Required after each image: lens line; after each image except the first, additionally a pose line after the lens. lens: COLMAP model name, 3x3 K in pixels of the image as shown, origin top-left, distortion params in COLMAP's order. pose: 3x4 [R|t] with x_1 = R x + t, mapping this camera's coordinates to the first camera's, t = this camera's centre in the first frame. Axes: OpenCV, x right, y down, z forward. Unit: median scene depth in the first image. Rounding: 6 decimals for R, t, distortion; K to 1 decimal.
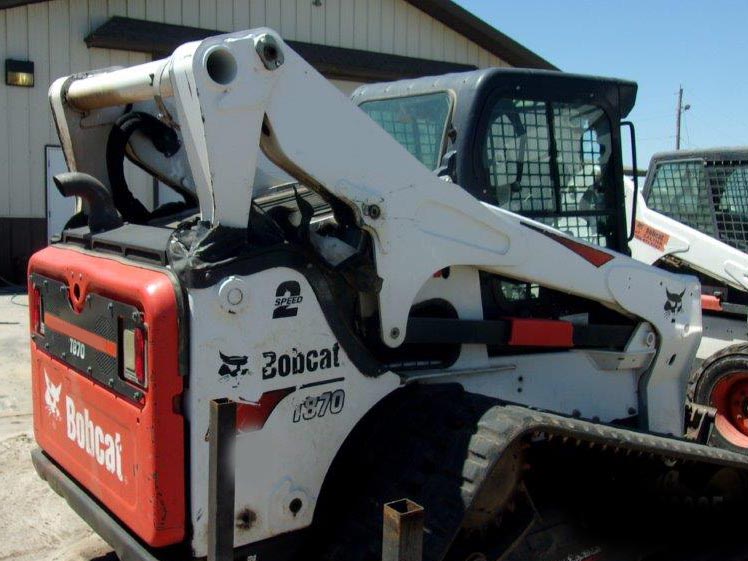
lens RADIAL K [[875.3, 0, 359.5], [0, 875.3, 281.9], [0, 0, 1]] dist [0.022523, 0.000000]
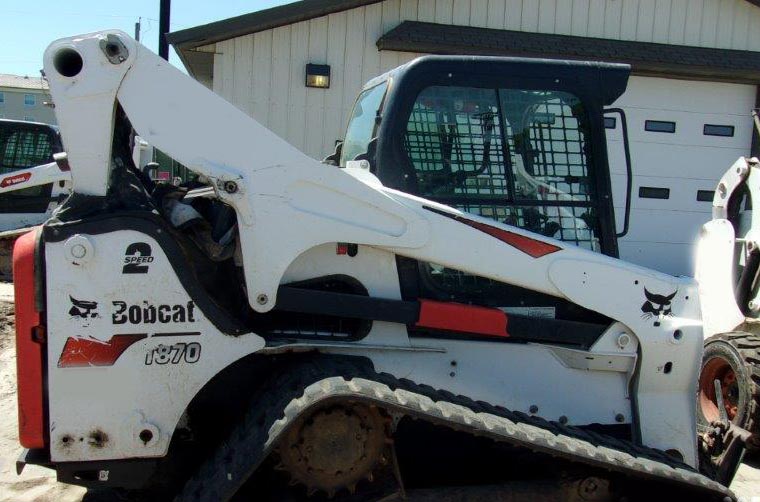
lens RADIAL K [[869.7, 0, 372.2], [0, 869.7, 281.5], [0, 0, 1]] dist [0.000092, 0.000000]
pose [[0.910450, 0.072640, -0.407190, 0.638948], [-0.072205, 0.997254, 0.016459, 0.008425], [0.407268, 0.014416, 0.913195, 0.058225]]
